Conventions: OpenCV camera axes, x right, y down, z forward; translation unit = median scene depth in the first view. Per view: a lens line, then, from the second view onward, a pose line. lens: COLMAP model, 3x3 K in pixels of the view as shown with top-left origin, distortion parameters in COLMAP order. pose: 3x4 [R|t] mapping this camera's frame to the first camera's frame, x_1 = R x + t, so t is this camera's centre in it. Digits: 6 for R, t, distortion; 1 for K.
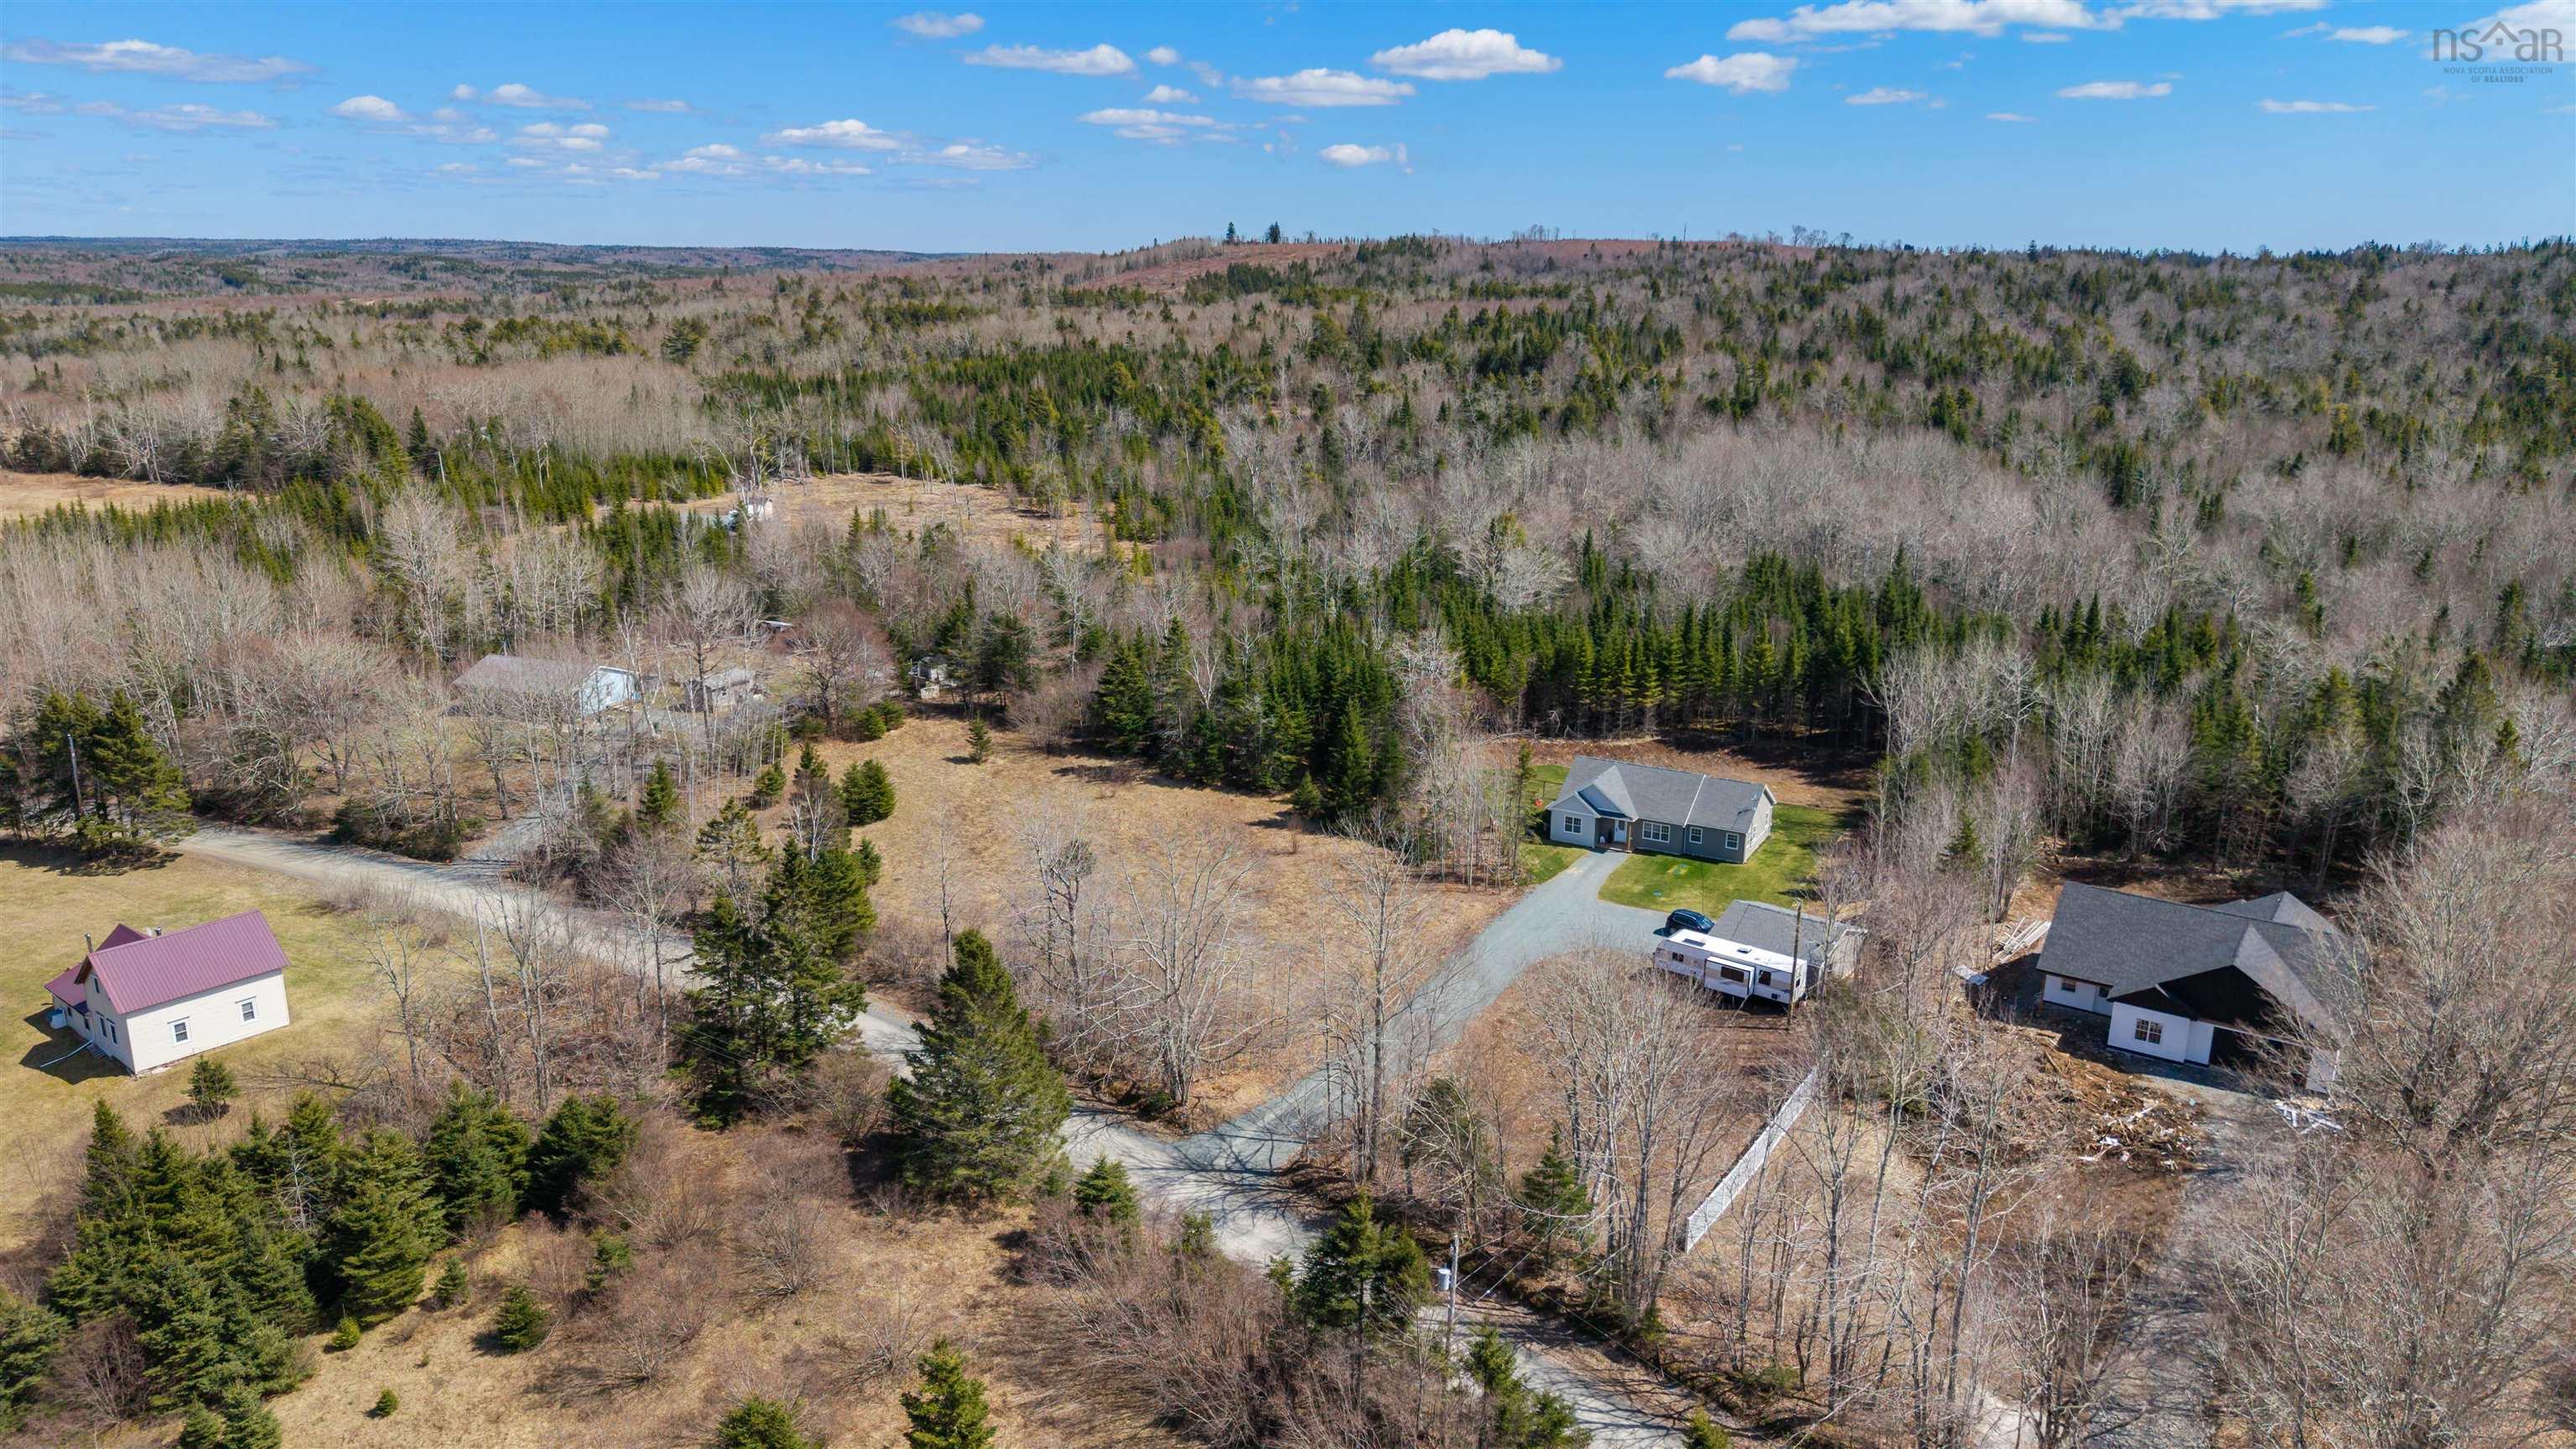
lens RADIAL K [[1762.8, 0, 1300.3], [0, 1762.8, 691.1], [0, 0, 1]] dist [0.096520, -0.092984]
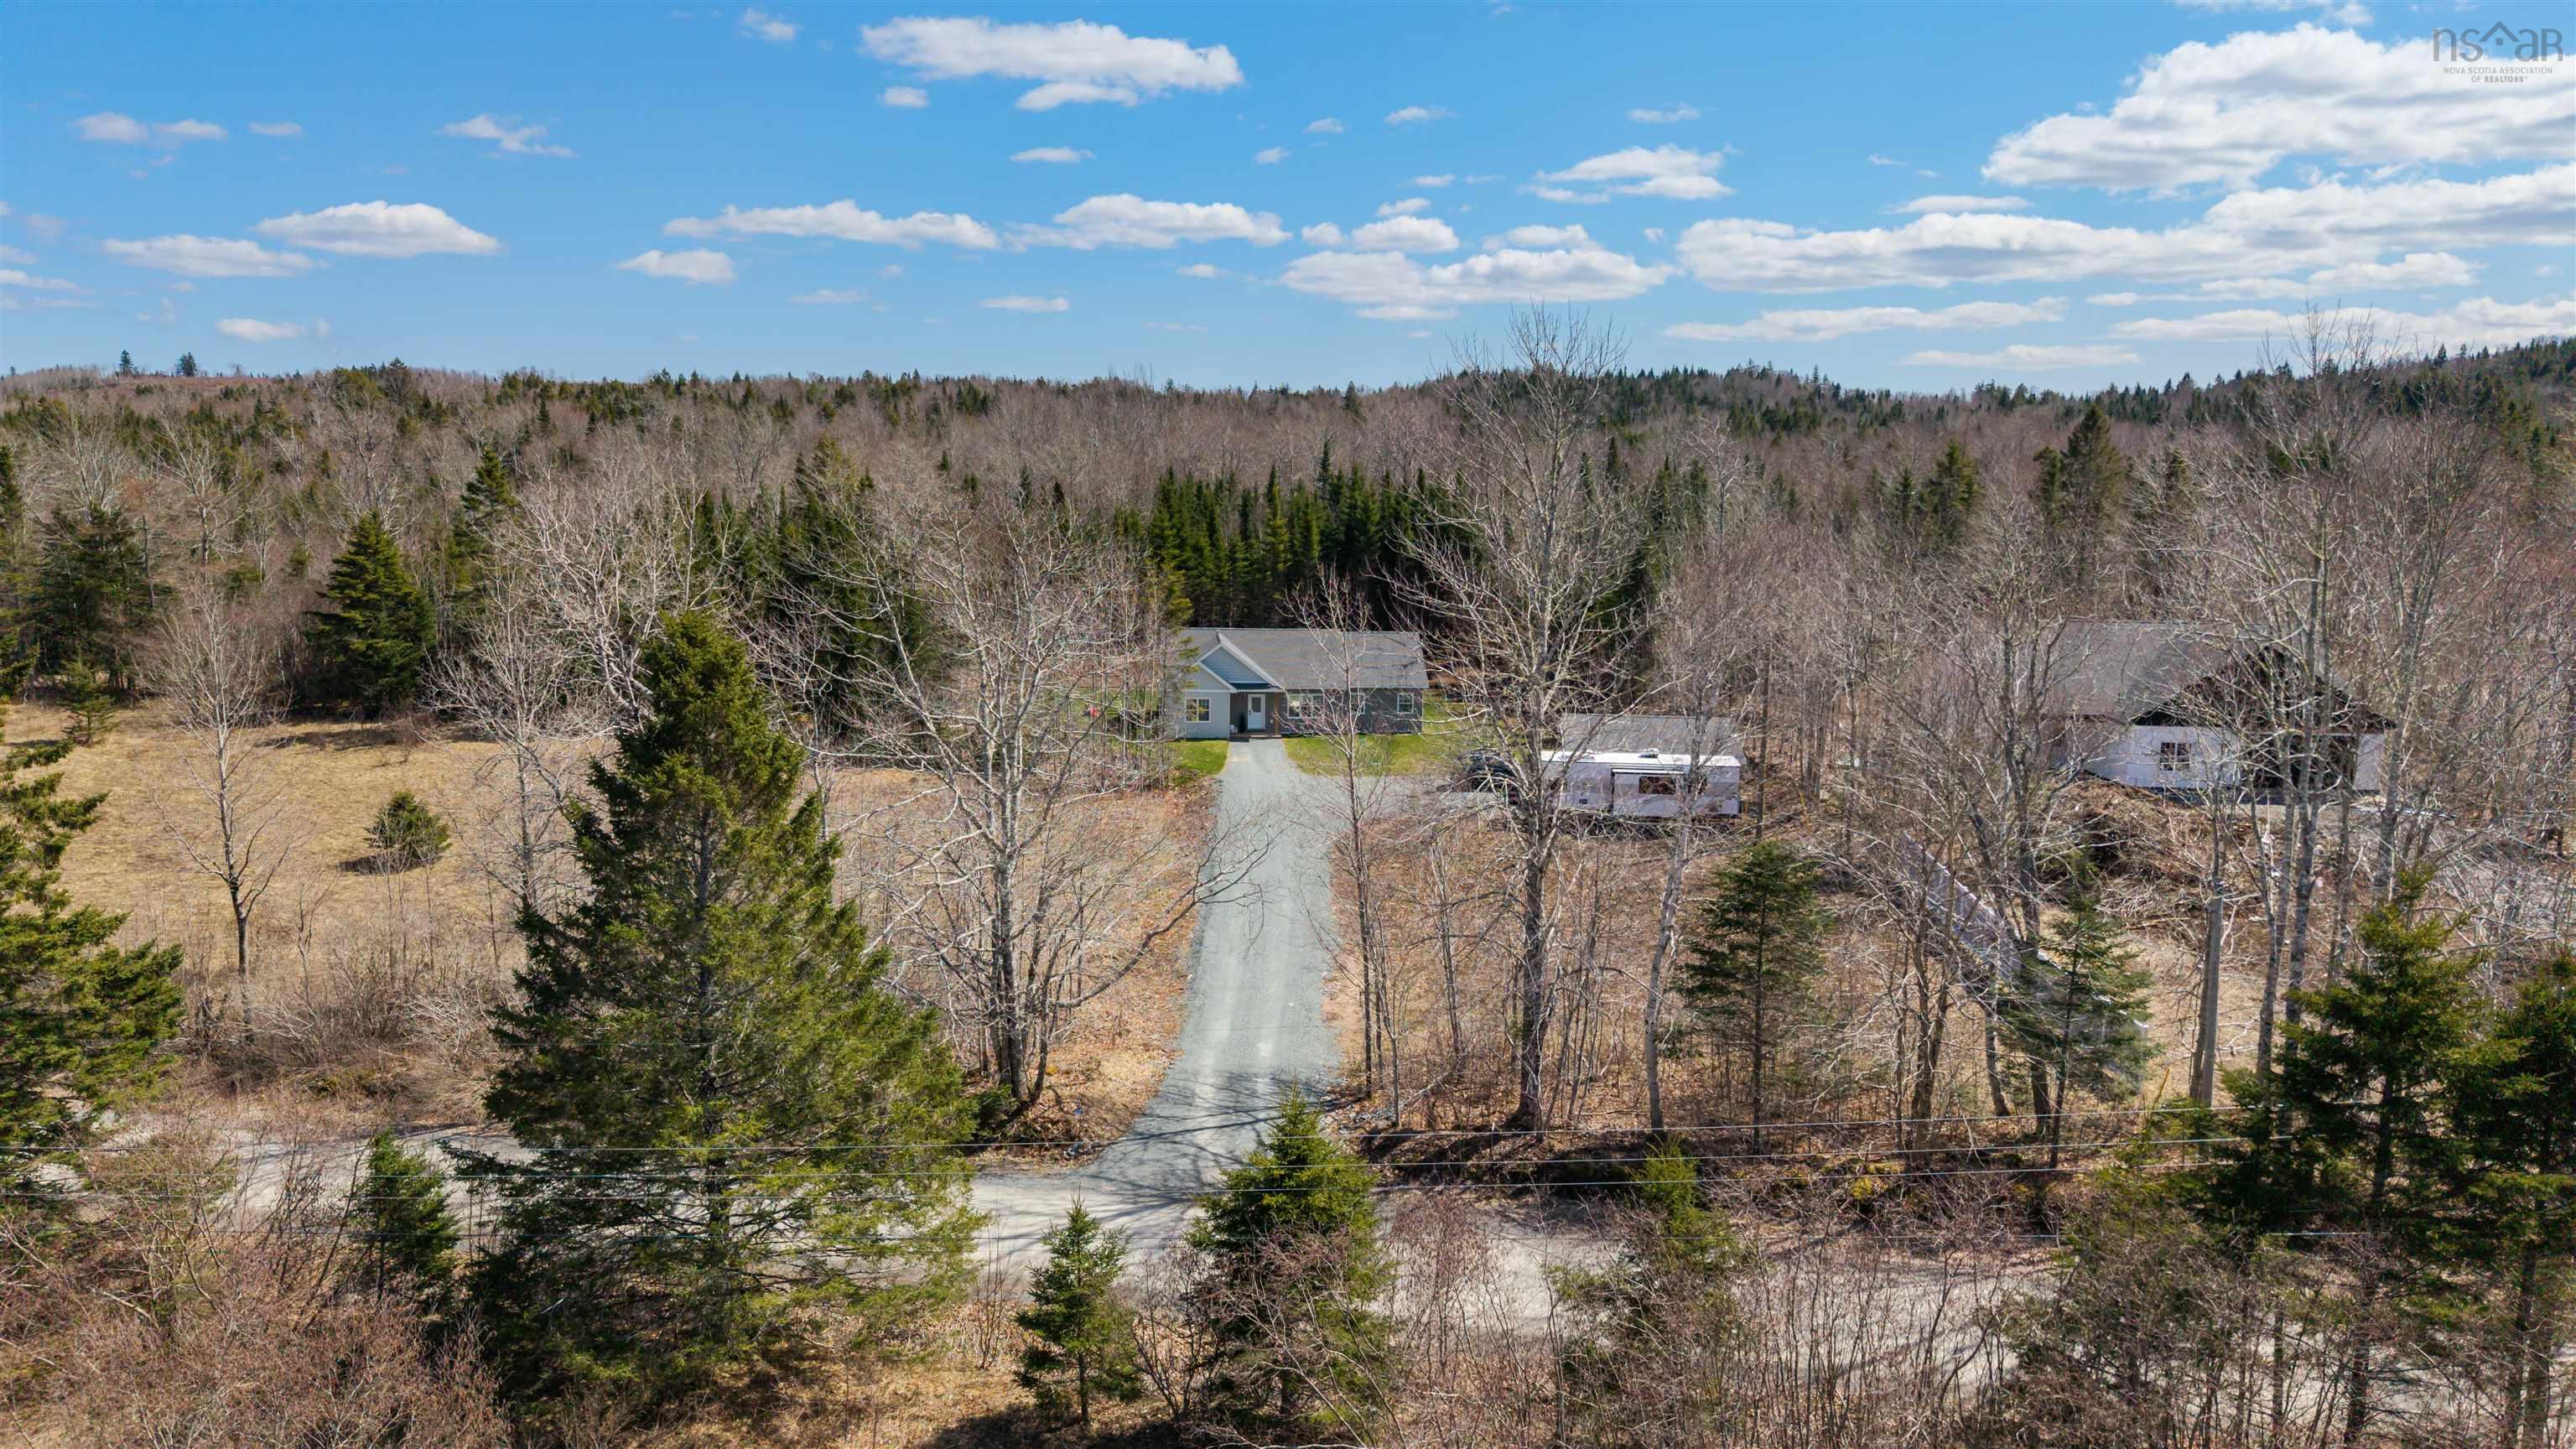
lens RADIAL K [[1744.4, 0, 1288.0], [0, 1744.4, 724.5], [0, 0, 1]] dist [0.001991, 0.002116]
pose [[0.844447, -0.083271, 0.529127, -0.148264], [0.131554, 0.989827, -0.054178, 0.105380], [-0.519233, 0.115359, 0.846811, 0.358631]]
